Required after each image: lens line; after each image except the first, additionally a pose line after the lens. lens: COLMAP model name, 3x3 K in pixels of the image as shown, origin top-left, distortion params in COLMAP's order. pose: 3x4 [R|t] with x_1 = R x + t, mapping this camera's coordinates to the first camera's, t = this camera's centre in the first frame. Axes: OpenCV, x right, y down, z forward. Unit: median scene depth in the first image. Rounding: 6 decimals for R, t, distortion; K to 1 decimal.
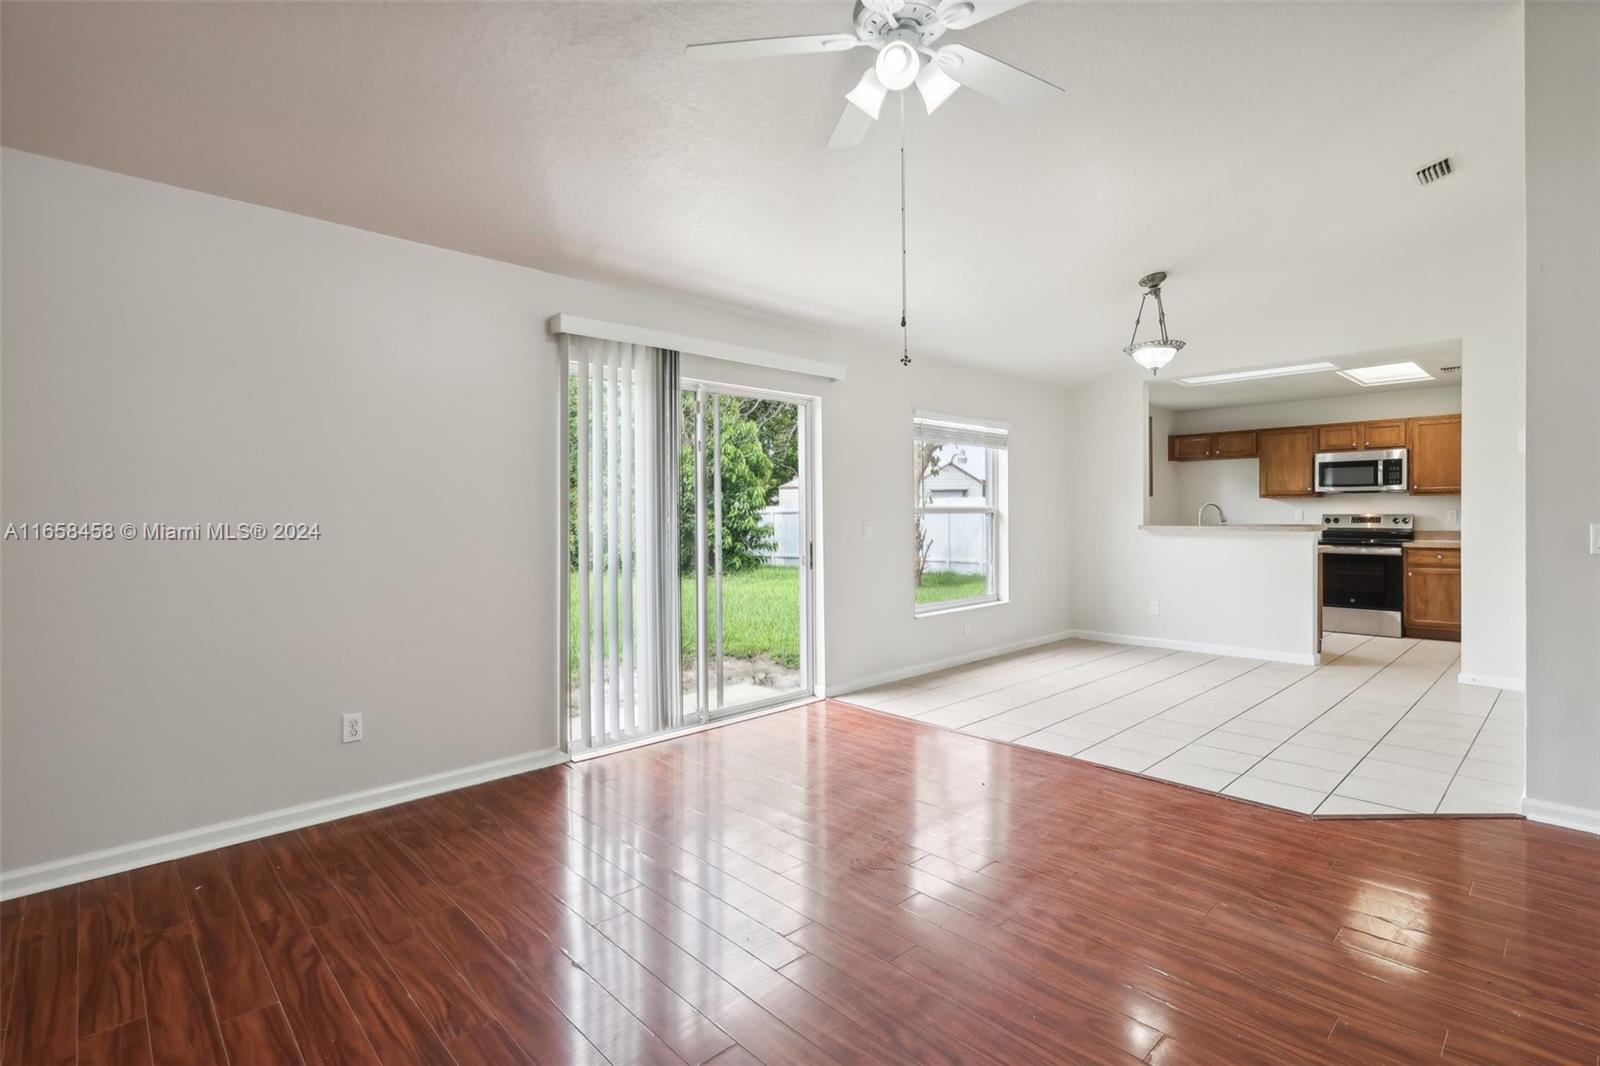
lens RADIAL K [[756.0, 0, 799.7], [0, 756.0, 515.7], [0, 0, 1]] dist [0.000926, 0.000224]
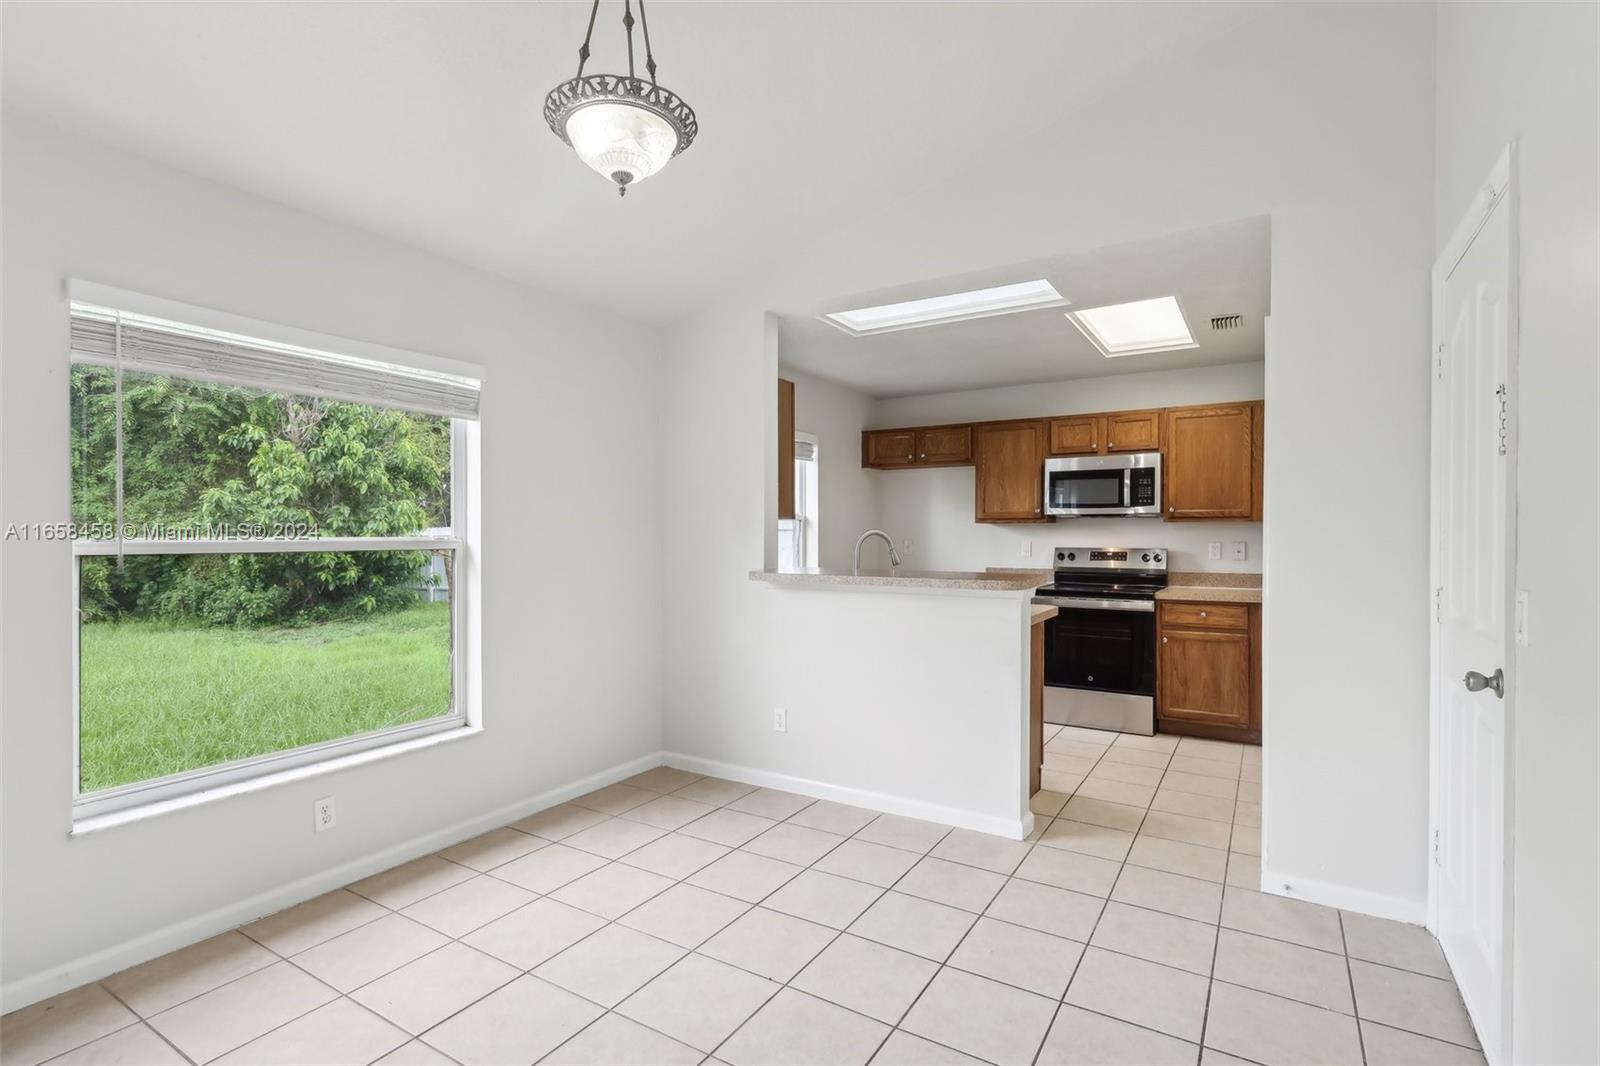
lens RADIAL K [[766.2, 0, 806.2], [0, 766.2, 536.5], [0, 0, 1]] dist [-0.000792, 0.000172]
pose [[0.964488, 0.004869, 0.264080, 0.310579], [-0.005052, 0.999987, 0.000013, -0.011720], [-0.264077, -0.001347, 0.964501, 0.415411]]
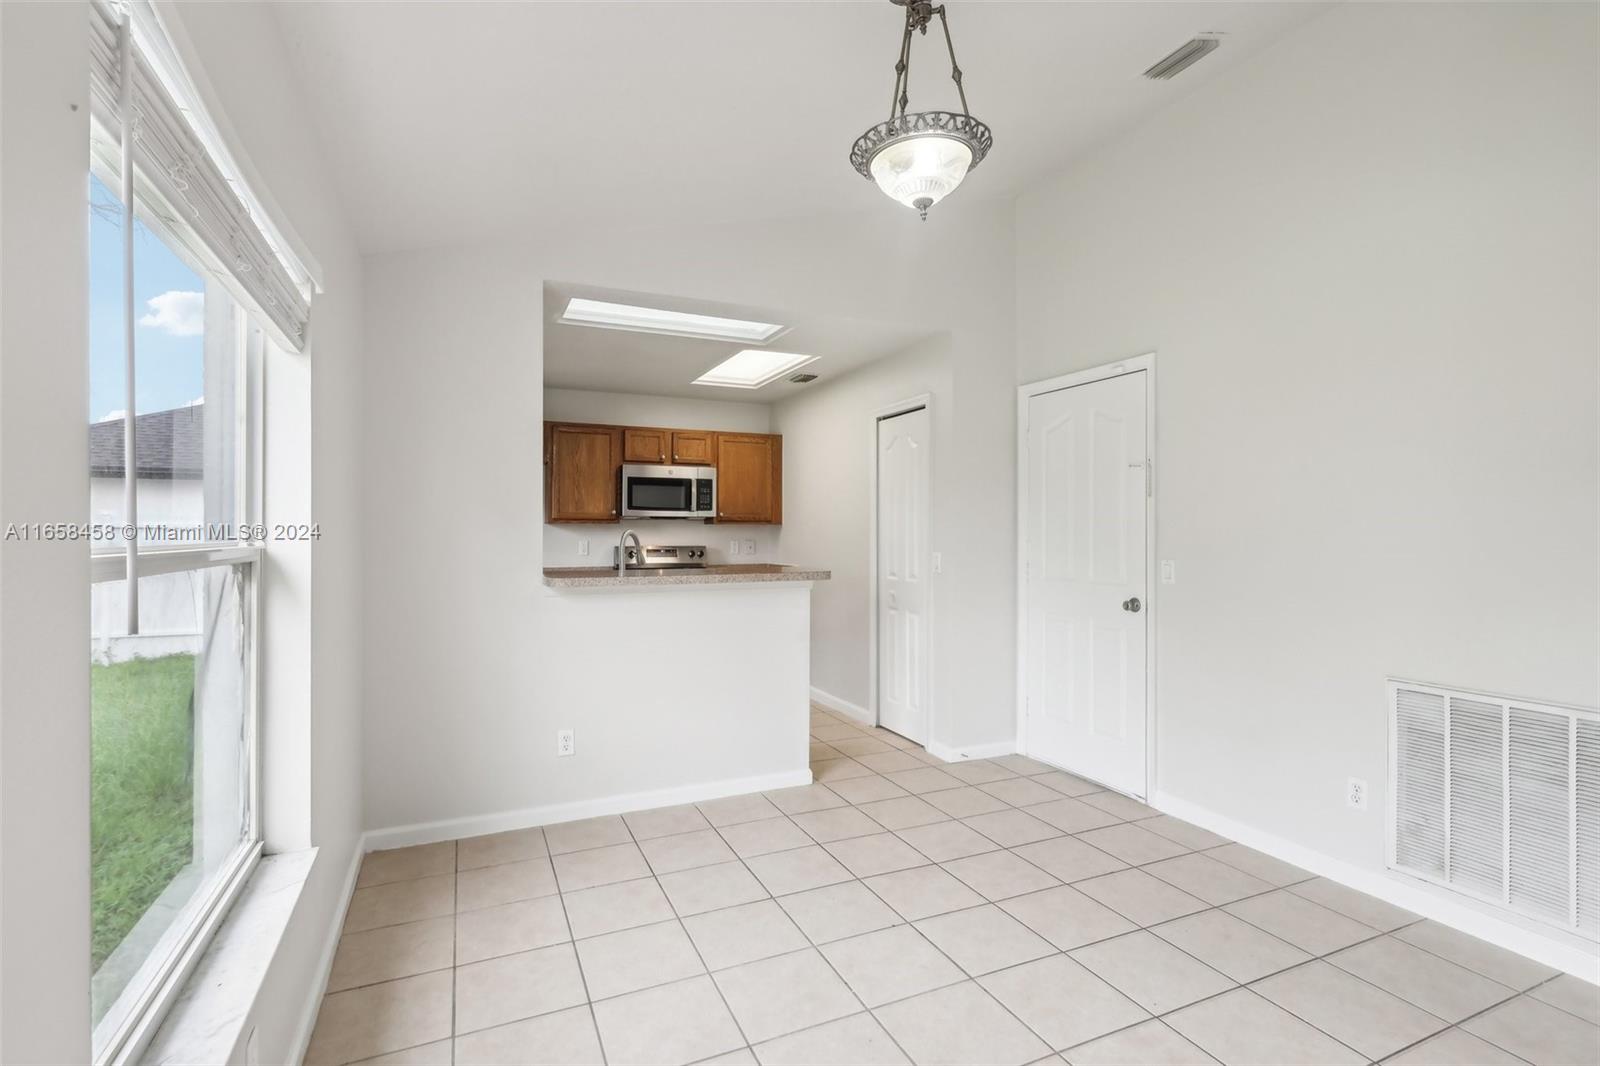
lens RADIAL K [[752.1, 0, 800.0], [0, 752.1, 533.0], [0, 0, 1]] dist [-0.001036, 0.000068]
pose [[0.323589, 0.005906, 0.946179, 0.049525], [0.001252, 0.999977, -0.006670, -0.010899], [-0.946197, 0.003343, 0.323574, 0.636654]]
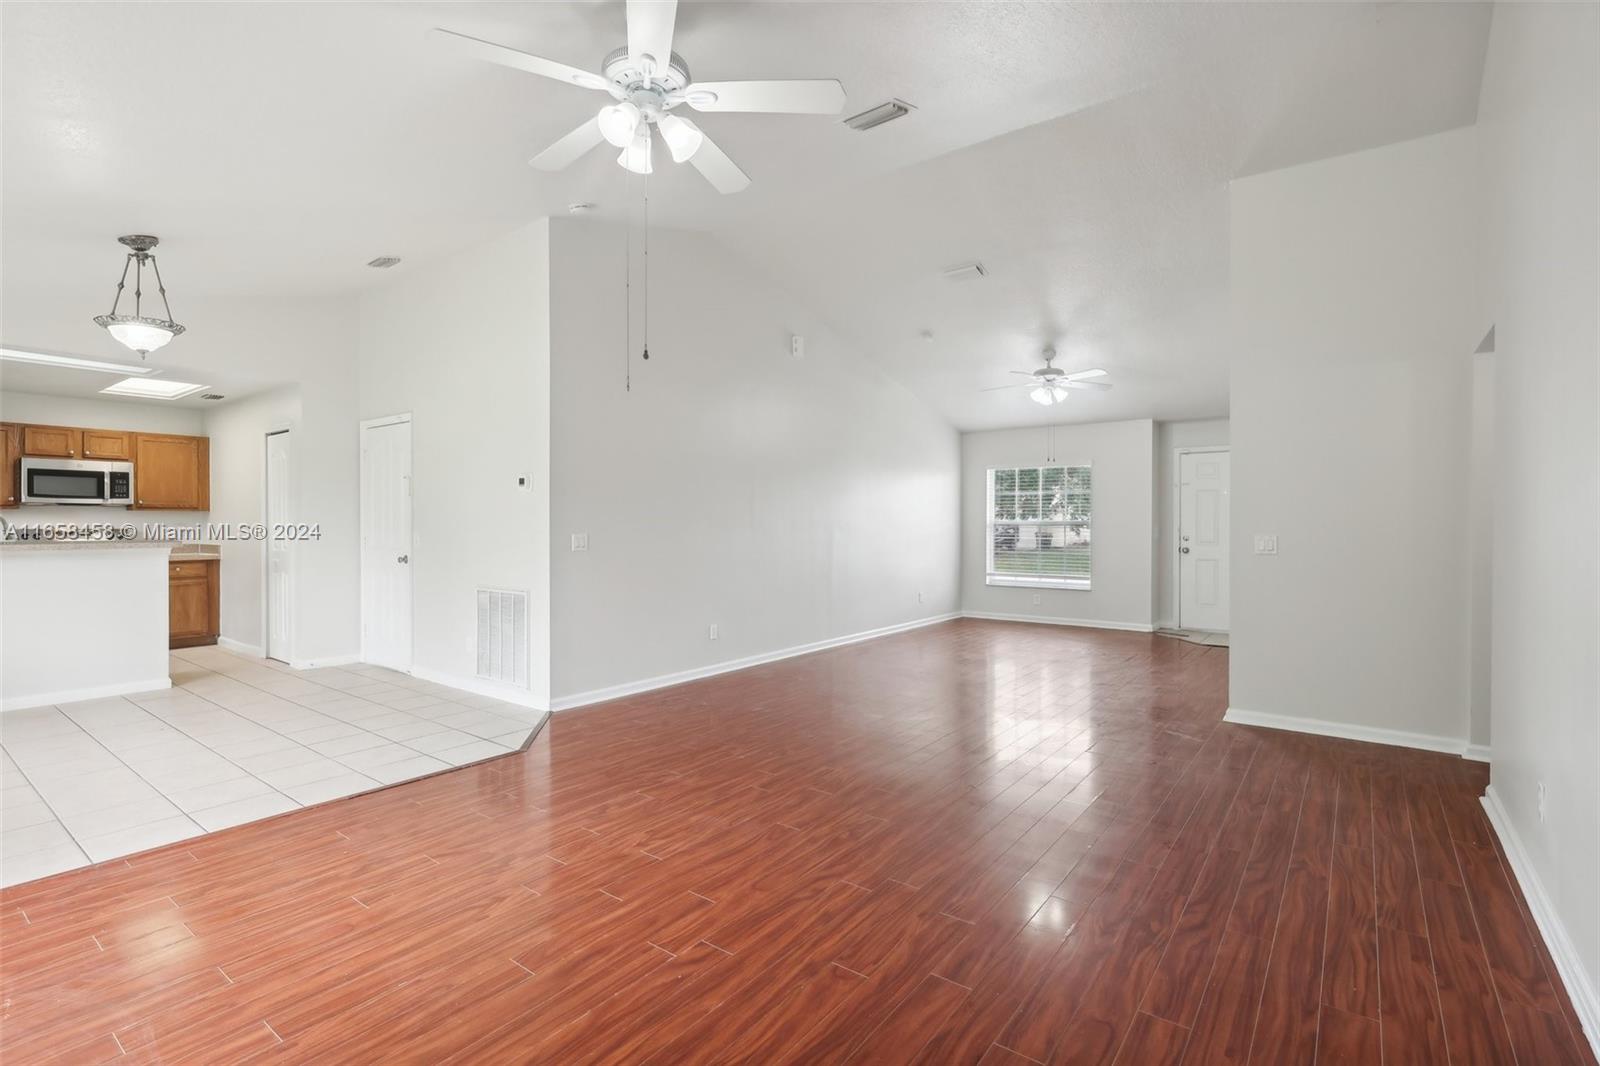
lens RADIAL K [[742.6, 0, 800.9], [0, 742.6, 530.9], [0, 0, 1]] dist [-0.001843, 0.000090]
pose [[-0.166665, -0.003963, 0.986006, -0.297513], [0.002638, 0.999987, 0.004465, -0.001290], [-0.986010, 0.003346, -0.166652, 0.295734]]
